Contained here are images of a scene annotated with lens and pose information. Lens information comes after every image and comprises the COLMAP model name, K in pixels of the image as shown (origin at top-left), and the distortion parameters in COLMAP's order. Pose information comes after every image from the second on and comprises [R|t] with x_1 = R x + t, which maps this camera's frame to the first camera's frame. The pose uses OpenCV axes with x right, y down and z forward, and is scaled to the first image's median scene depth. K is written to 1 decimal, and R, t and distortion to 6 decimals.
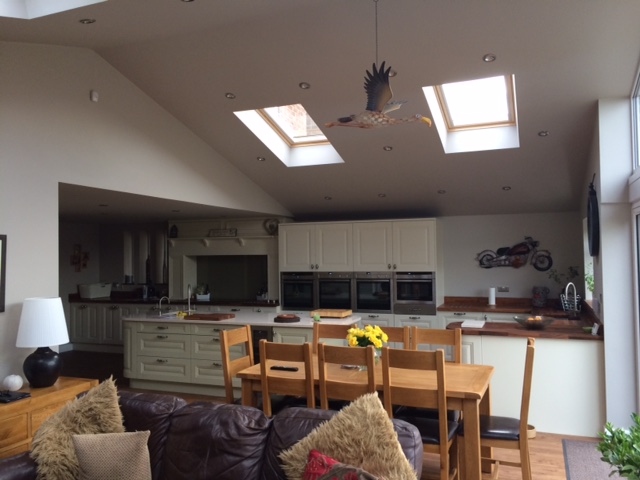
lens RADIAL K [[543.5, 0, 320.0], [0, 543.5, 240.0], [0, 0, 1]] dist [0.023561, -0.018371]
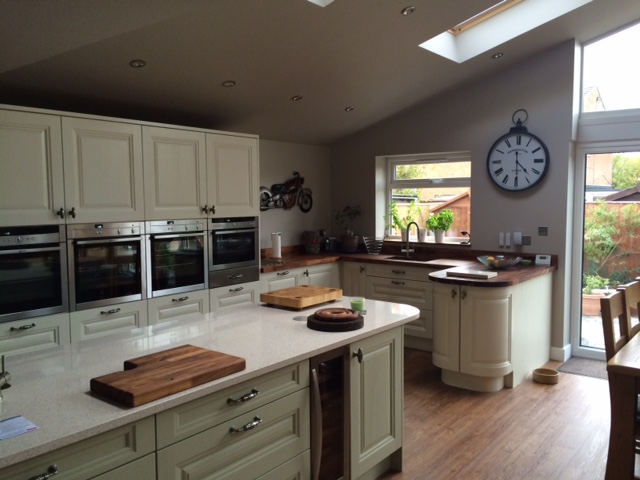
lens RADIAL K [[543.5, 0, 320.0], [0, 543.5, 240.0], [0, 0, 1]] dist [0.023561, -0.018371]
pose [[0.290712, -0.063149, 0.954724, -0.403188], [-0.022806, 0.997079, 0.072895, 0.036194], [-0.956539, -0.042965, 0.288423, 0.718045]]
